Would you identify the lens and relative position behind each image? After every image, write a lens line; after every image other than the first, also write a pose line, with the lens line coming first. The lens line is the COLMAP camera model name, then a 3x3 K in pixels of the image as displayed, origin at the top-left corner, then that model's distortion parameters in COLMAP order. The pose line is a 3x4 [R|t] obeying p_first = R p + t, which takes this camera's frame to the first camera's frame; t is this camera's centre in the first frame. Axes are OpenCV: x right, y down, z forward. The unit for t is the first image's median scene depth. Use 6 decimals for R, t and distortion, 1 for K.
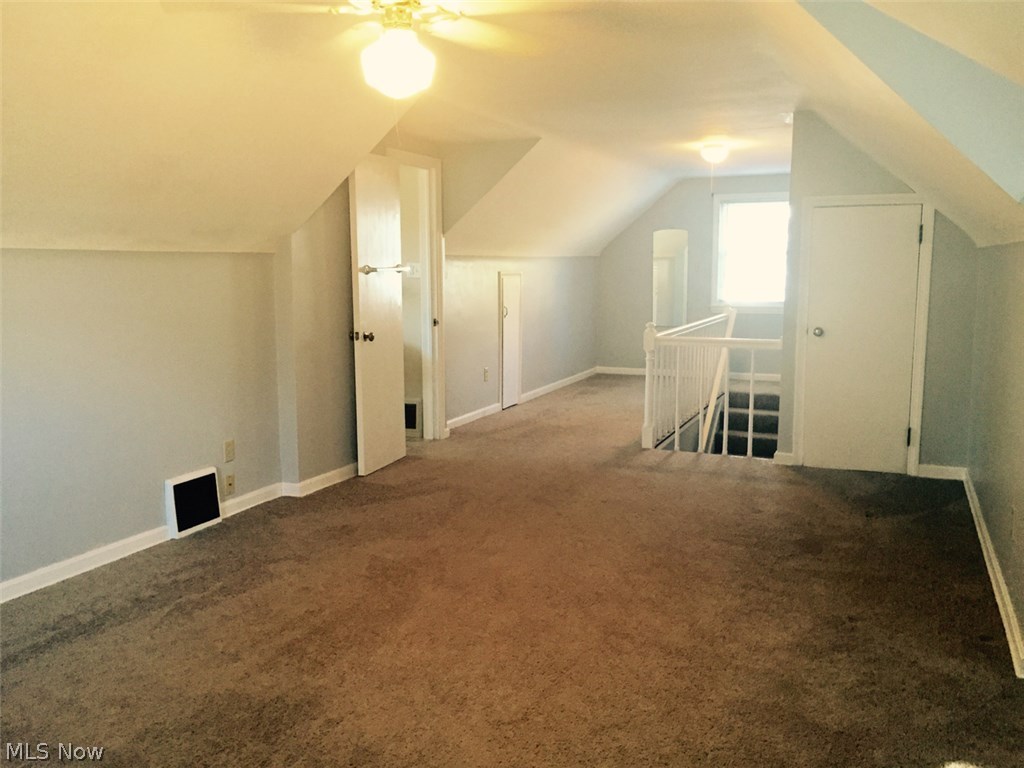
lens RADIAL K [[869.2, 0, 512.0], [0, 869.2, 384.0], [0, 0, 1]] dist [0.010123, -0.004104]
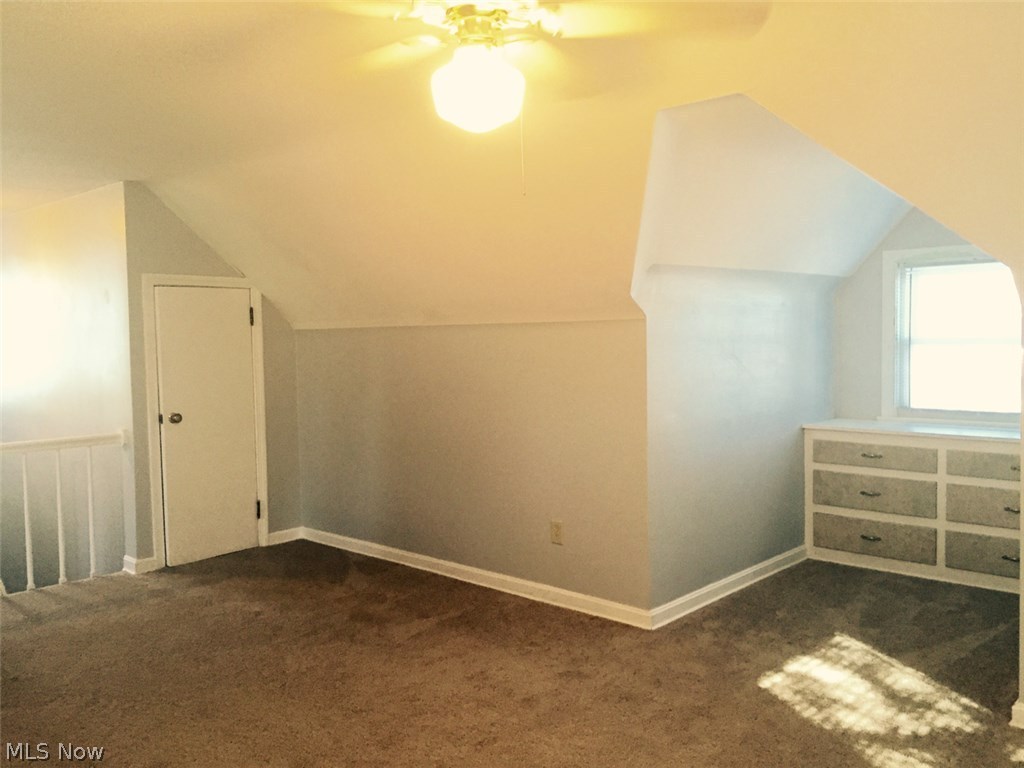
lens RADIAL K [[869.2, 0, 512.0], [0, 869.2, 384.0], [0, 0, 1]] dist [0.010123, -0.004104]
pose [[0.321046, -0.057780, 0.945299, -0.436742], [0.145329, 0.989321, 0.011113, -0.057541], [-0.935846, 0.133812, 0.326015, 0.375630]]
